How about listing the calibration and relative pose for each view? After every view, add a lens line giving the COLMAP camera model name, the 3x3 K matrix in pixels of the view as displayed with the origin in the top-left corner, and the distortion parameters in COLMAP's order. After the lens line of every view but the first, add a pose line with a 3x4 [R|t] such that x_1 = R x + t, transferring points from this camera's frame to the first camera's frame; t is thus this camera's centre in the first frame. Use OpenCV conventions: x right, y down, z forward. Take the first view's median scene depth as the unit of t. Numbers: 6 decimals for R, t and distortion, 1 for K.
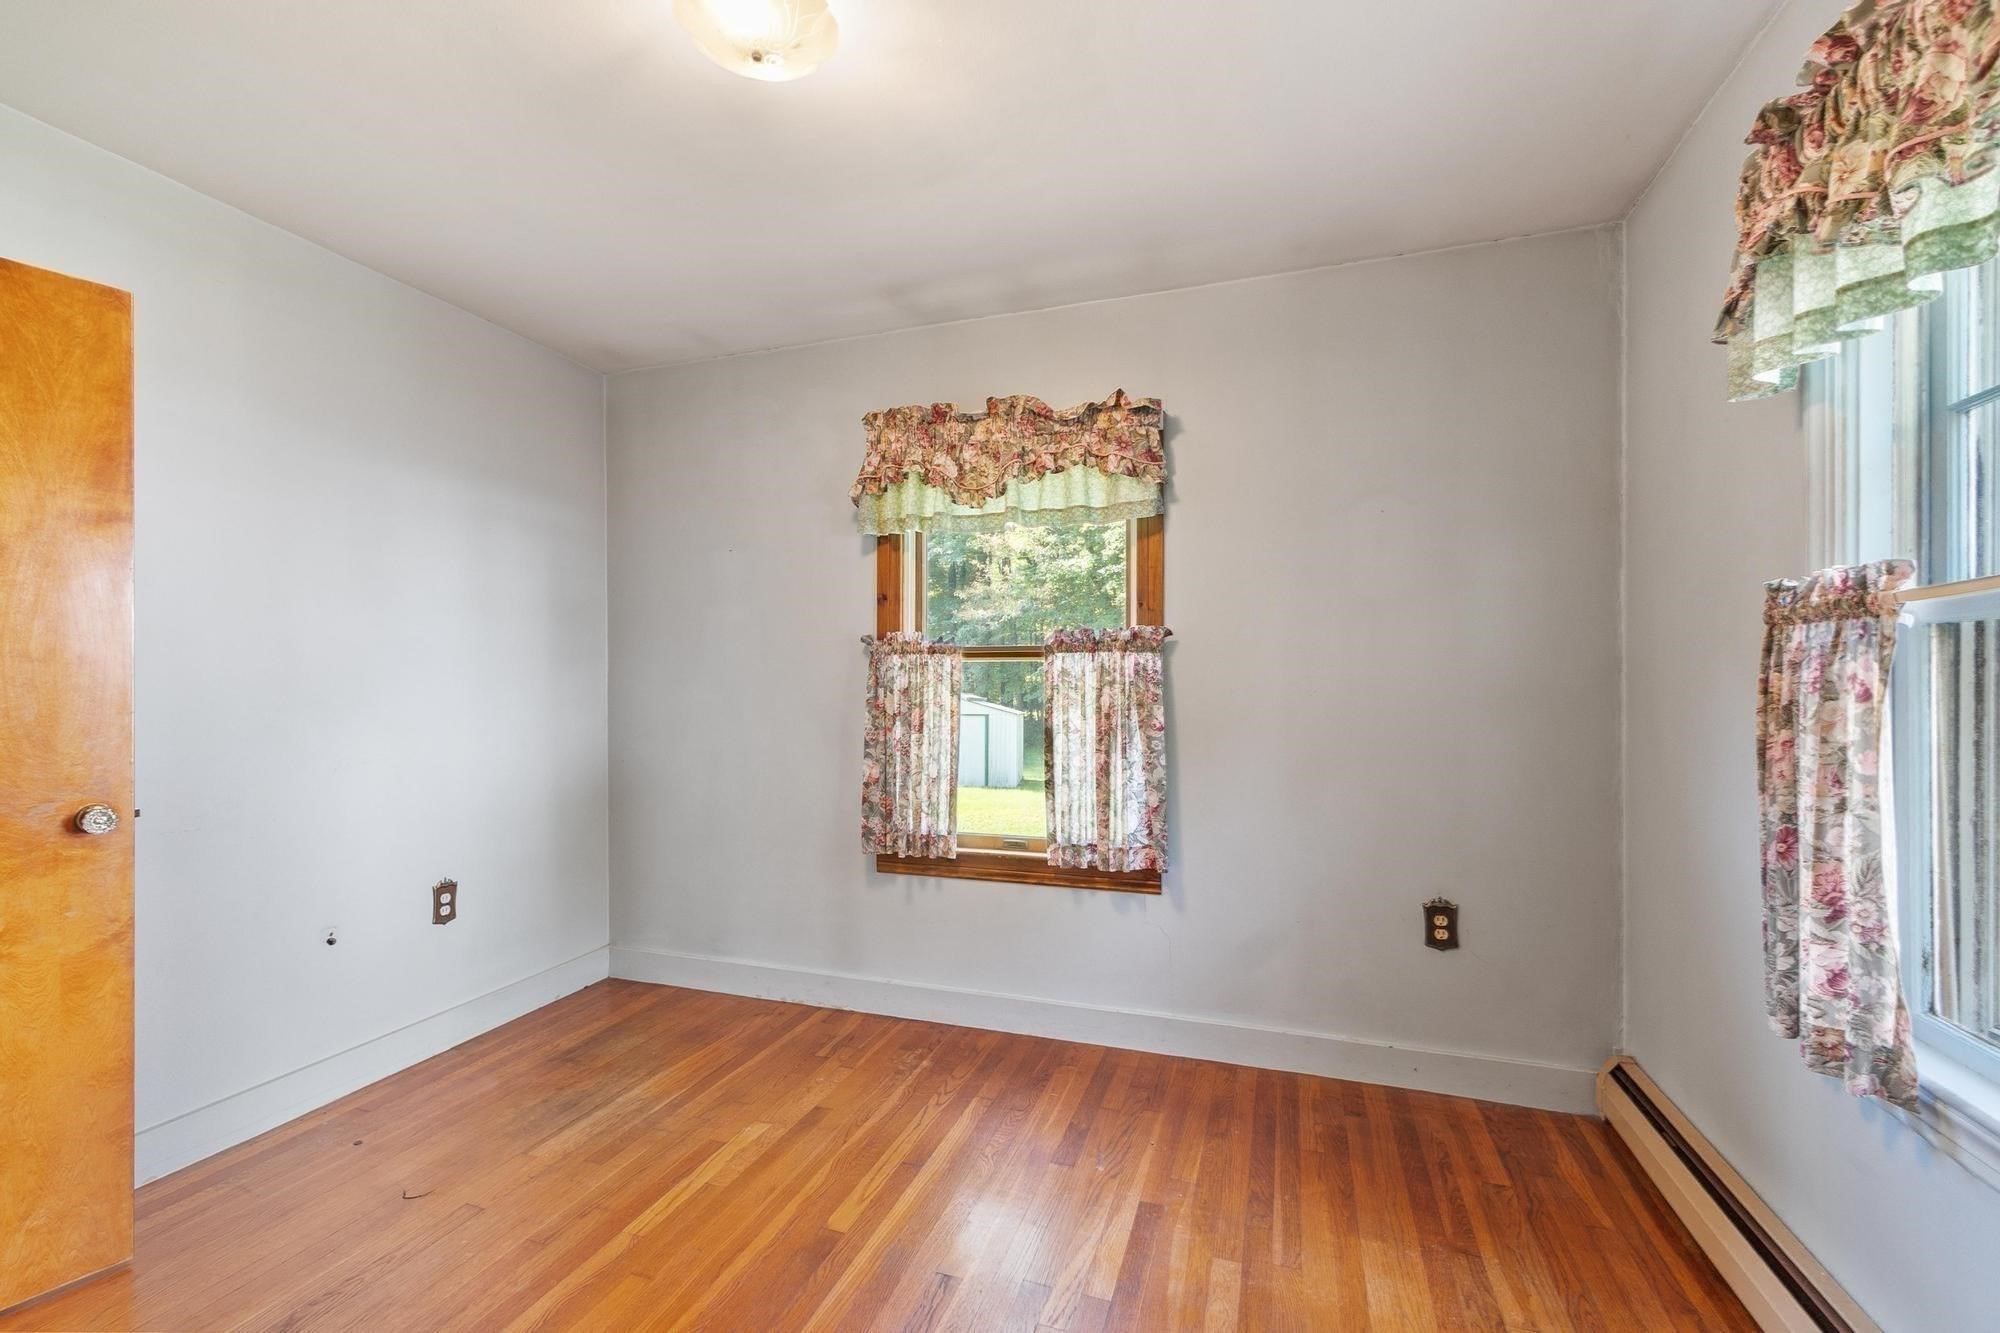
lens RADIAL K [[881.3, 0, 989.3], [0, 881.3, 678.2], [0, 0, 1]] dist [0.004543, 0.000353]
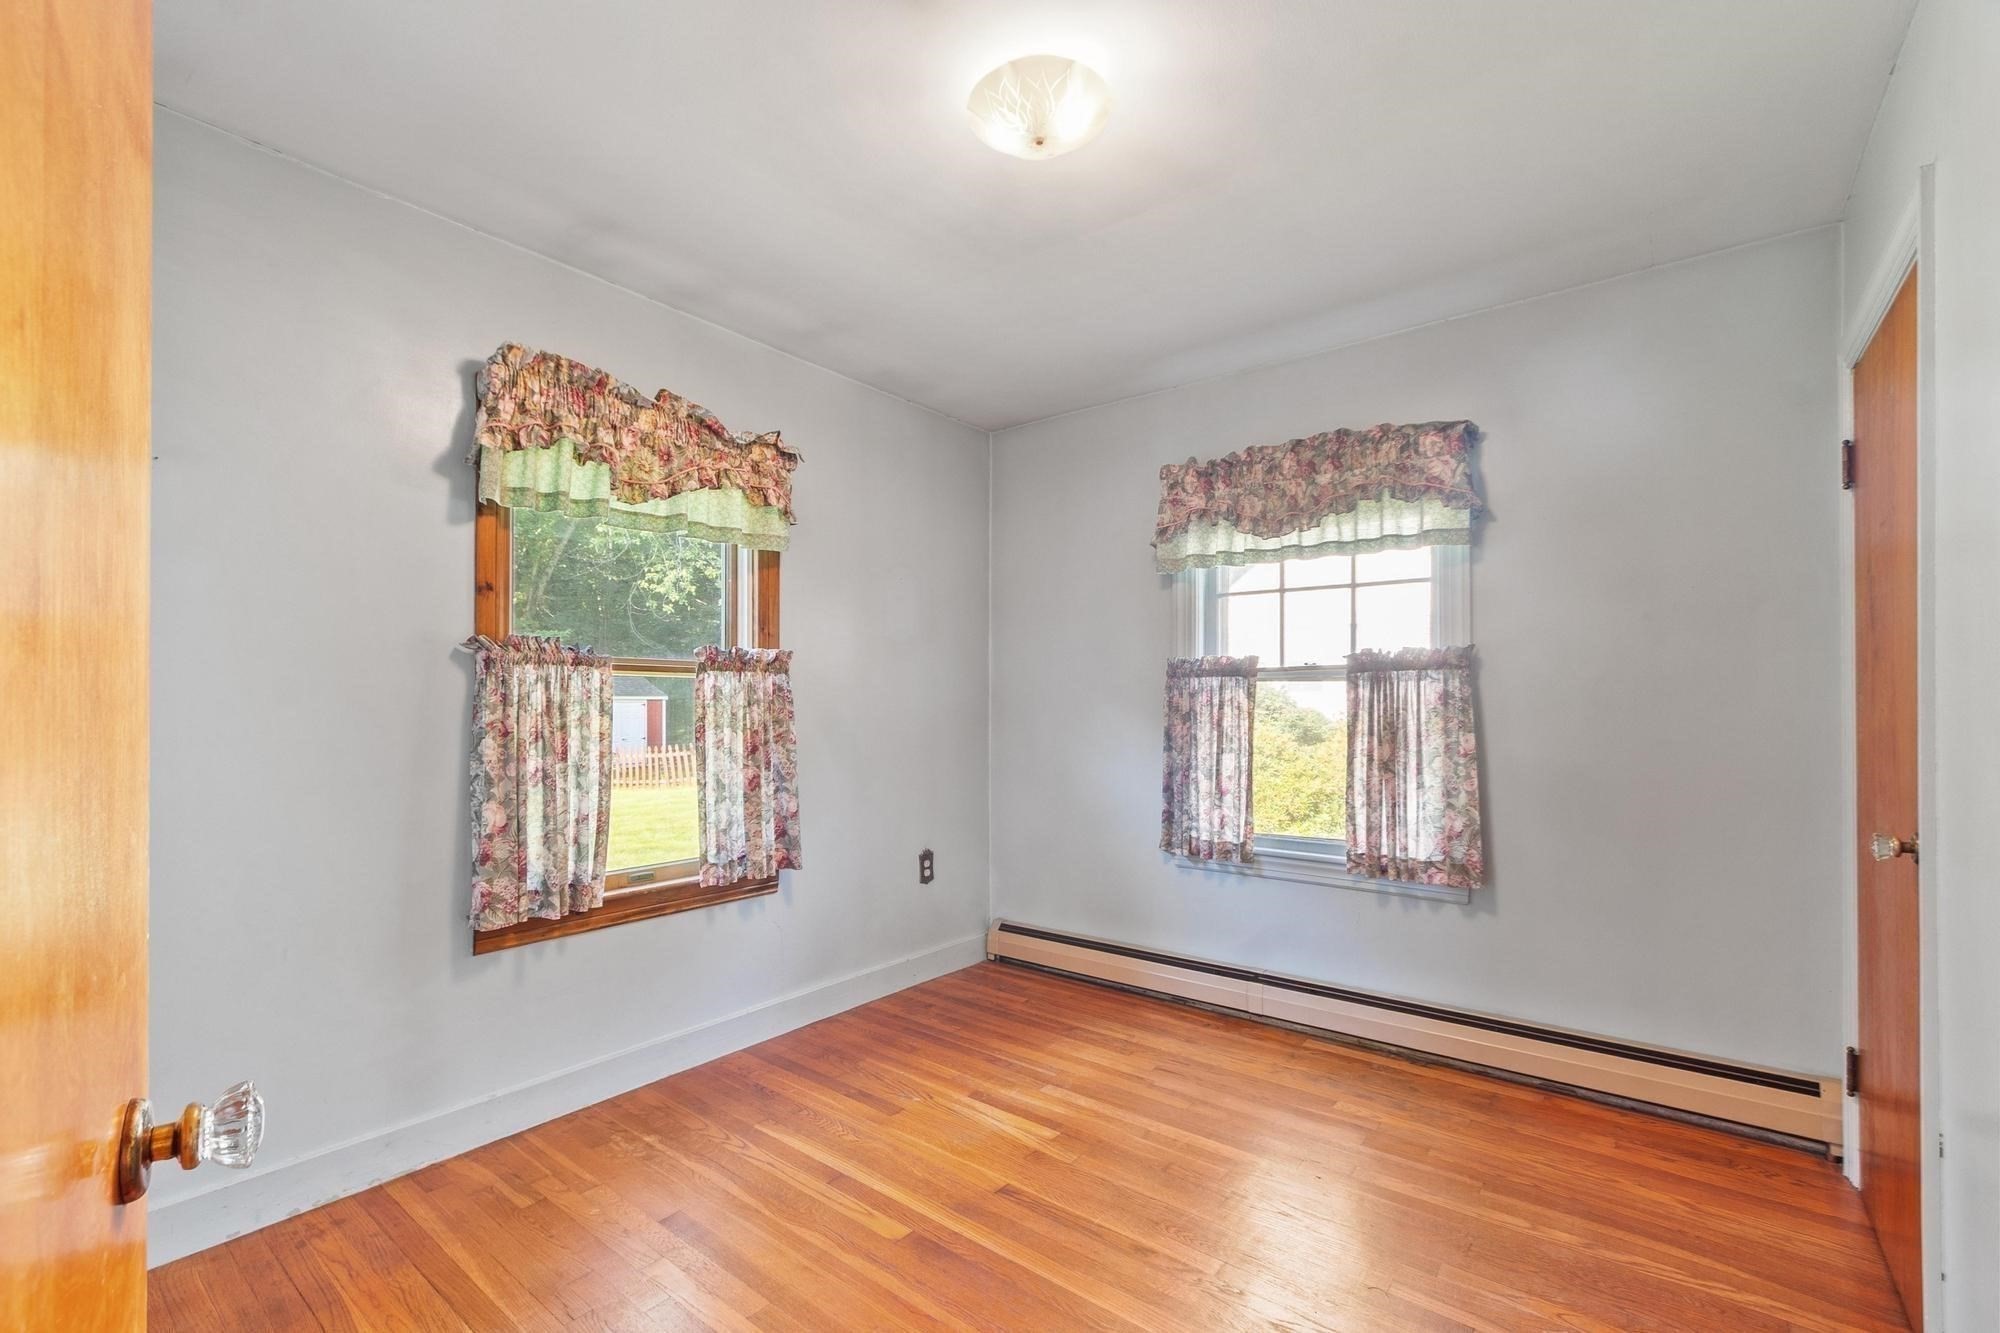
lens RADIAL K [[881.3, 0, 948.3], [0, 881.3, 694.1], [0, 0, 1]] dist [0.004543, 0.000353]
pose [[0.337384, 0.012435, 0.941285, -0.769800], [-0.004732, 0.999923, -0.011514, 0.007951], [-0.941355, -0.000569, 0.337417, 0.417641]]
